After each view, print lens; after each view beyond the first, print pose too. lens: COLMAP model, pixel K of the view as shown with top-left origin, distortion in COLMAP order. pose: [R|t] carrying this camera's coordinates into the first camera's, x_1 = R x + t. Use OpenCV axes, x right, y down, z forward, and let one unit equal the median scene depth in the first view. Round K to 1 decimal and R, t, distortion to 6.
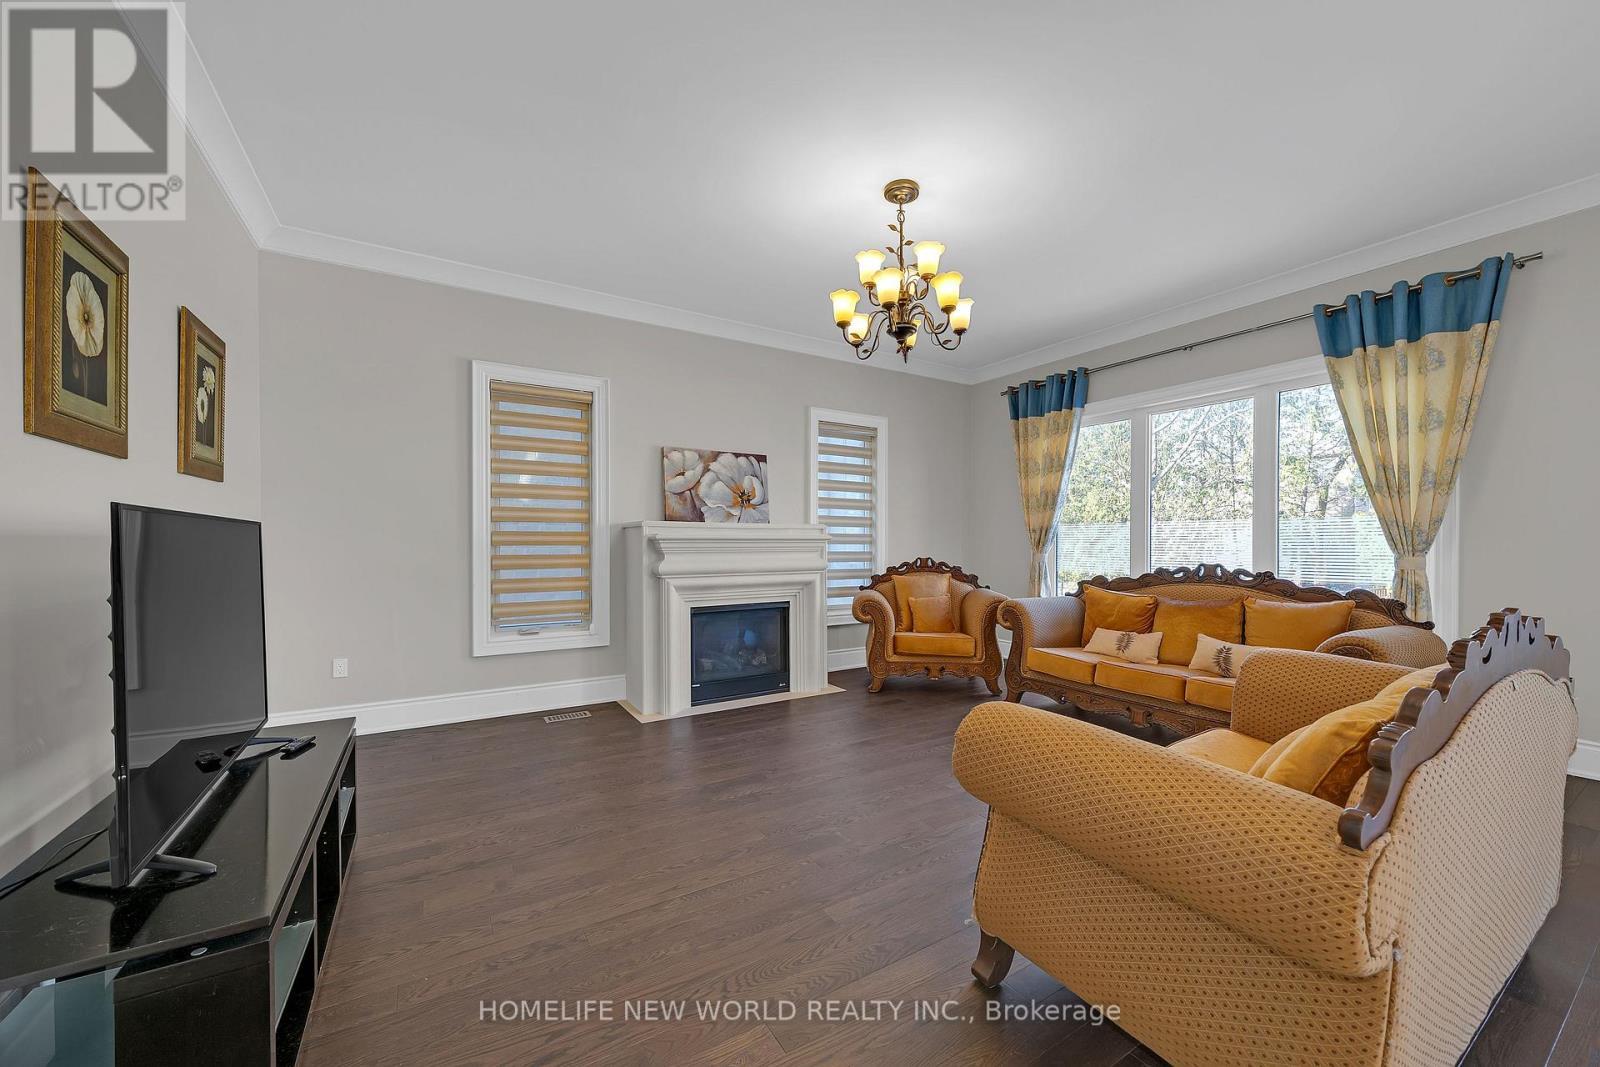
lens RADIAL K [[599.3, 0, 806.1], [0, 599.3, 542.8], [0, 0, 1]] dist [-0.000999, 0.000061]
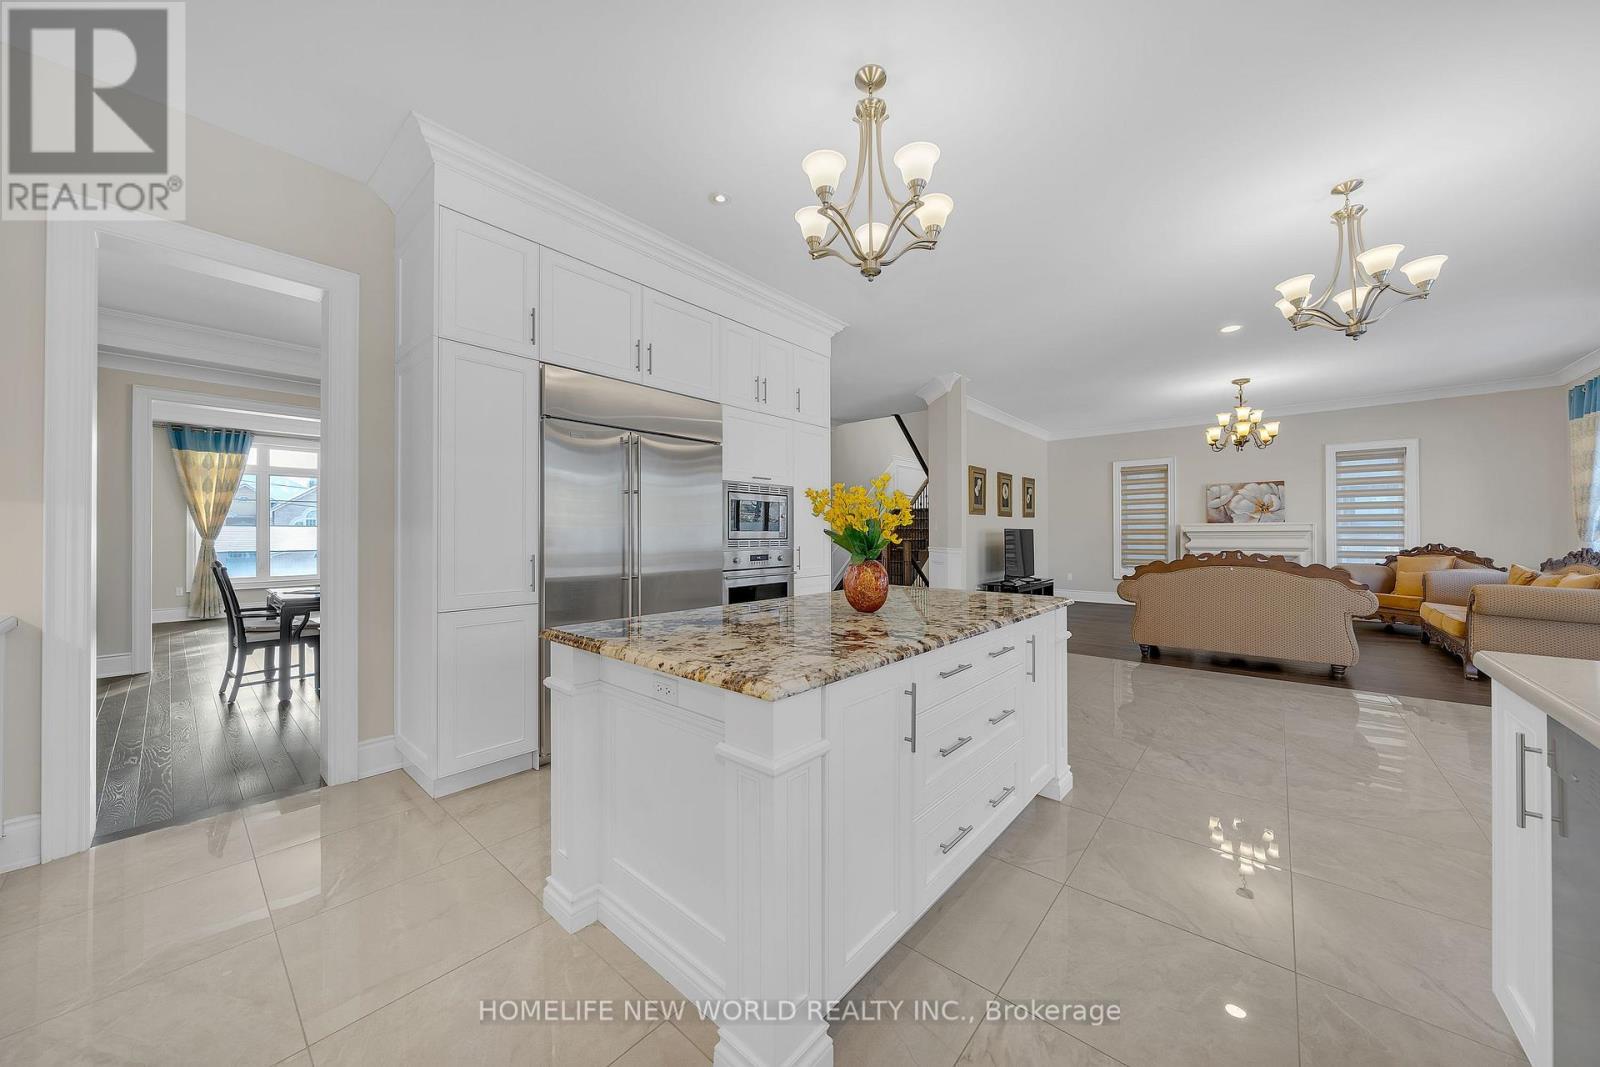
lens RADIAL K [[548.1, 0, 806.5], [0, 548.1, 528.3], [0, 0, 1]] dist [-0.009379, -0.000102]
pose [[0.300705, -0.013662, -0.953619, 1.038052], [0.004319, 0.999907, -0.012963, 0.000546], [0.953707, -0.000221, 0.300736, -0.770589]]
